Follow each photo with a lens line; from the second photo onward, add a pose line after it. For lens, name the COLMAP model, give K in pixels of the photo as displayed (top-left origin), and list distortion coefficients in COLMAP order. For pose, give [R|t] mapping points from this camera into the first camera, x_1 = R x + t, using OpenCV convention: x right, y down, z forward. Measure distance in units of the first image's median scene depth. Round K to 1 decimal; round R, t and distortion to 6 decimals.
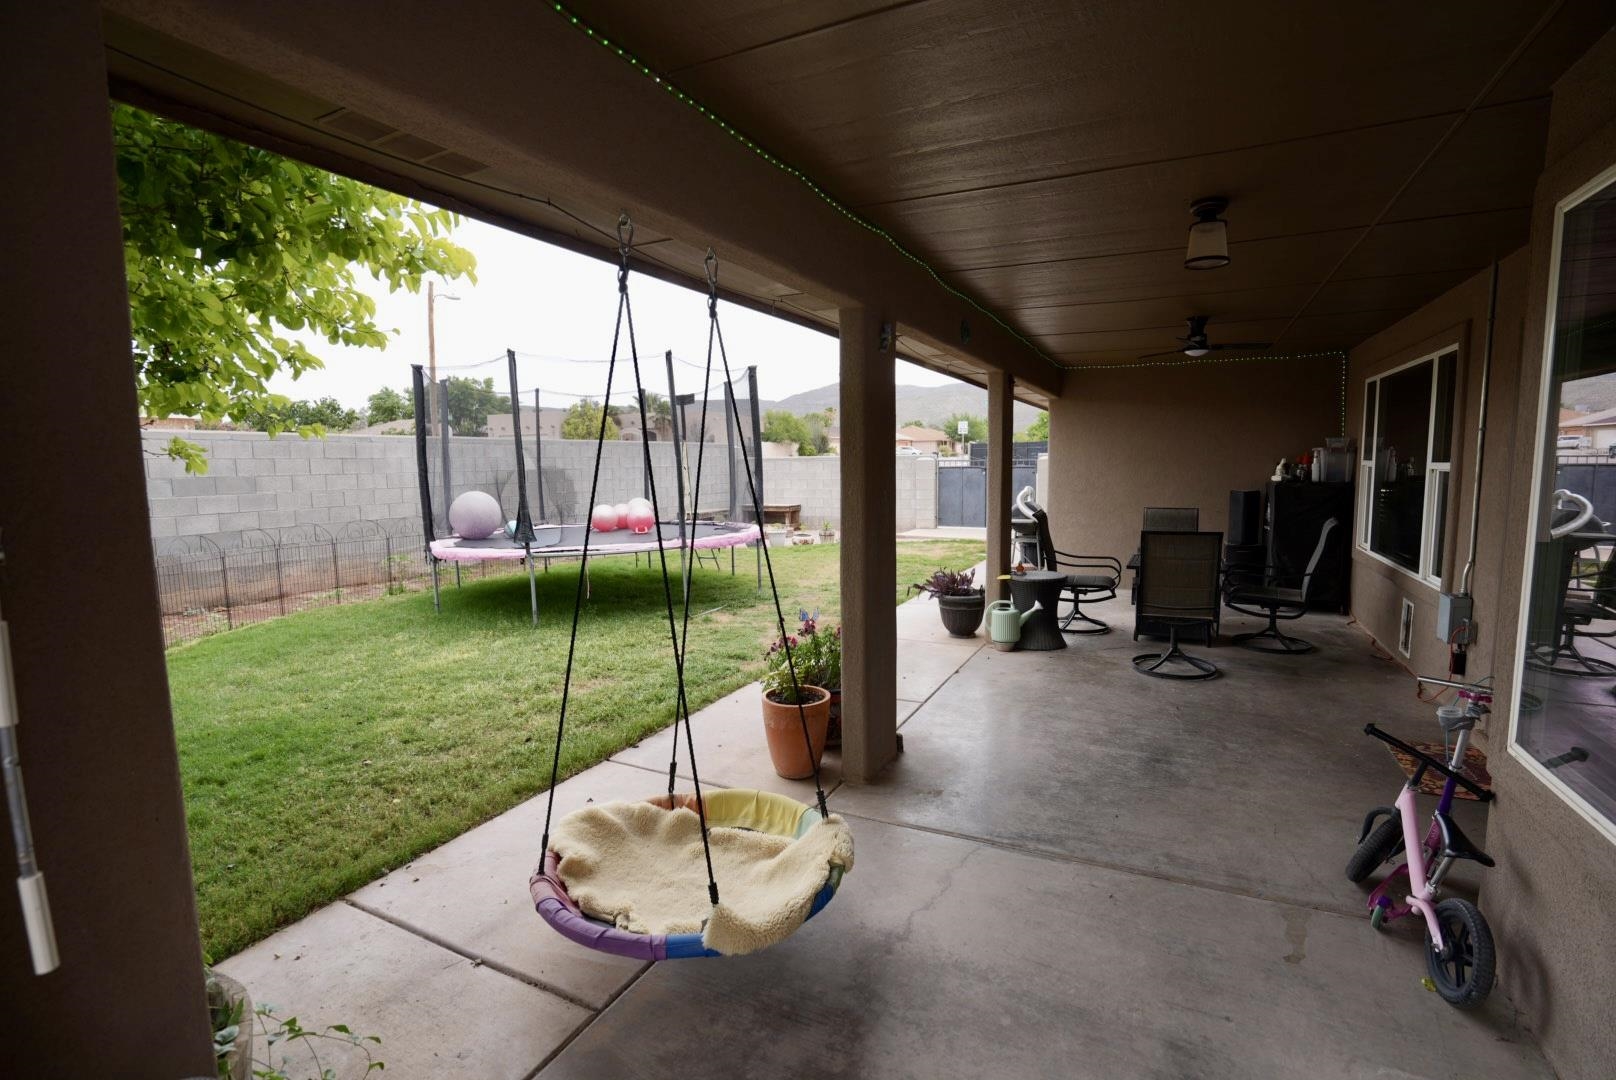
lens RADIAL K [[739.0, 0, 808.0], [0, 739.0, 540.0], [0, 0, 1]] dist [-0.059932, 0.022984]
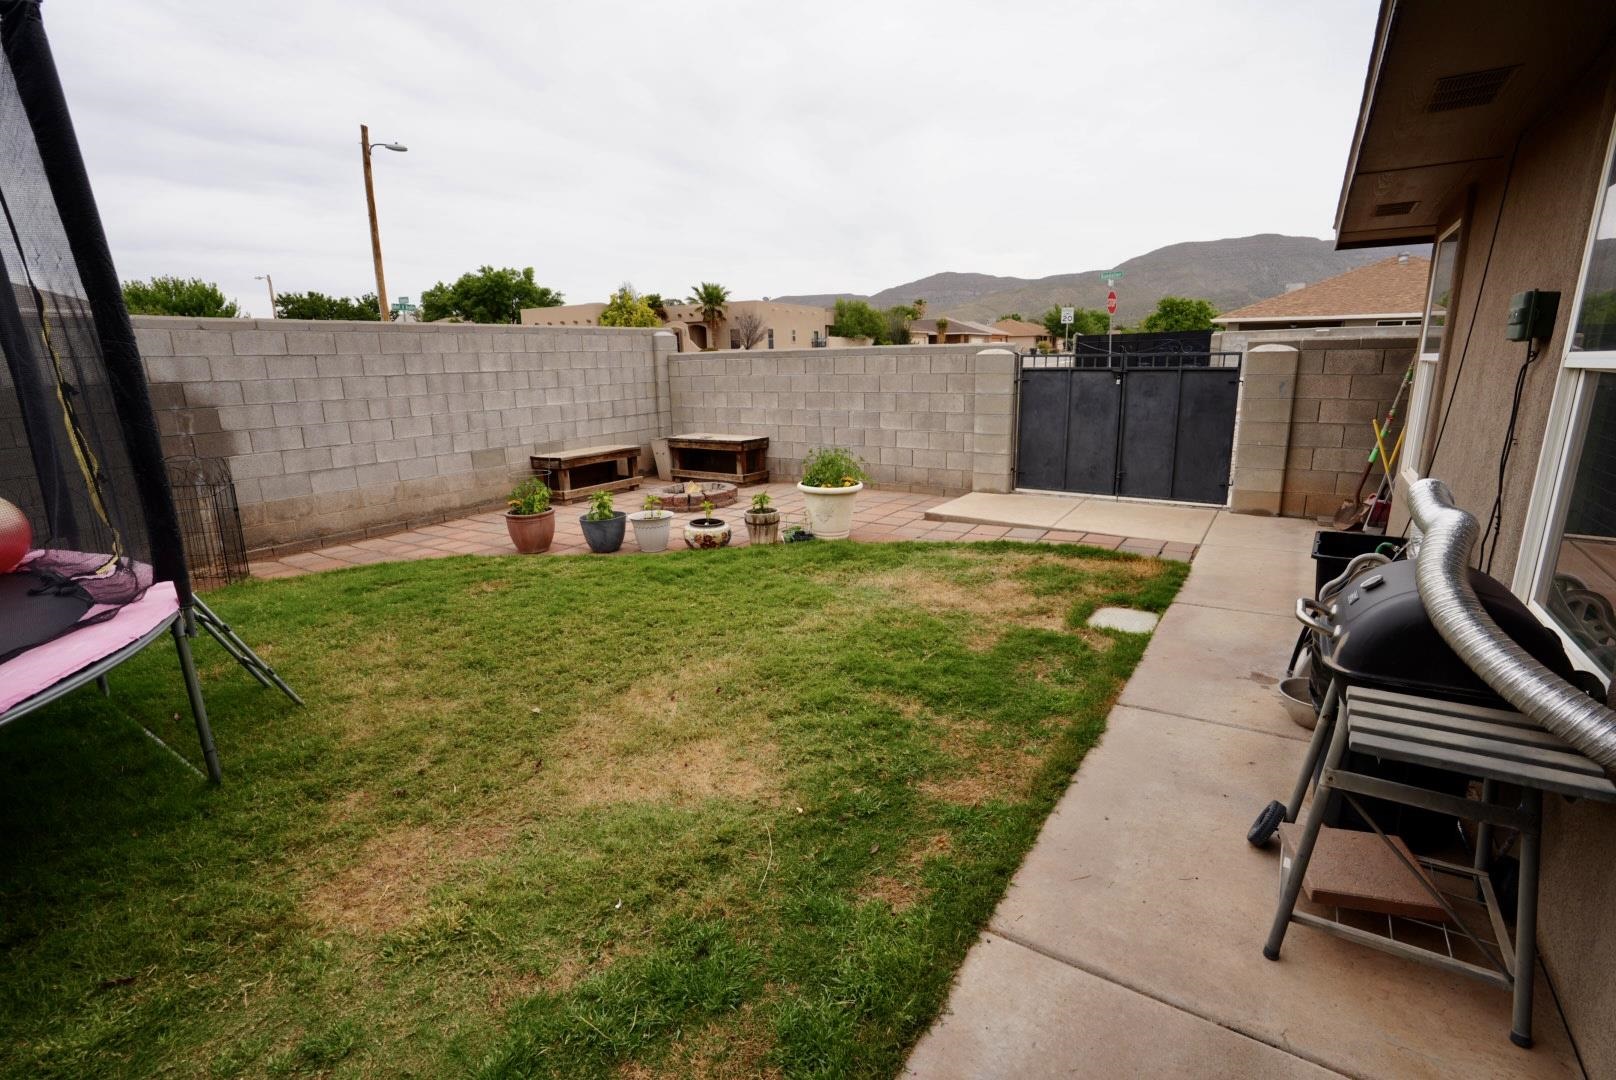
lens RADIAL K [[739.0, 0, 808.0], [0, 739.0, 540.0], [0, 0, 1]] dist [-0.059932, 0.022984]
pose [[0.992672, 0.023026, -0.118622, 0.025404], [-0.006937, 0.990916, 0.134303, -0.013350], [0.120637, -0.132496, 0.983815, 0.128301]]
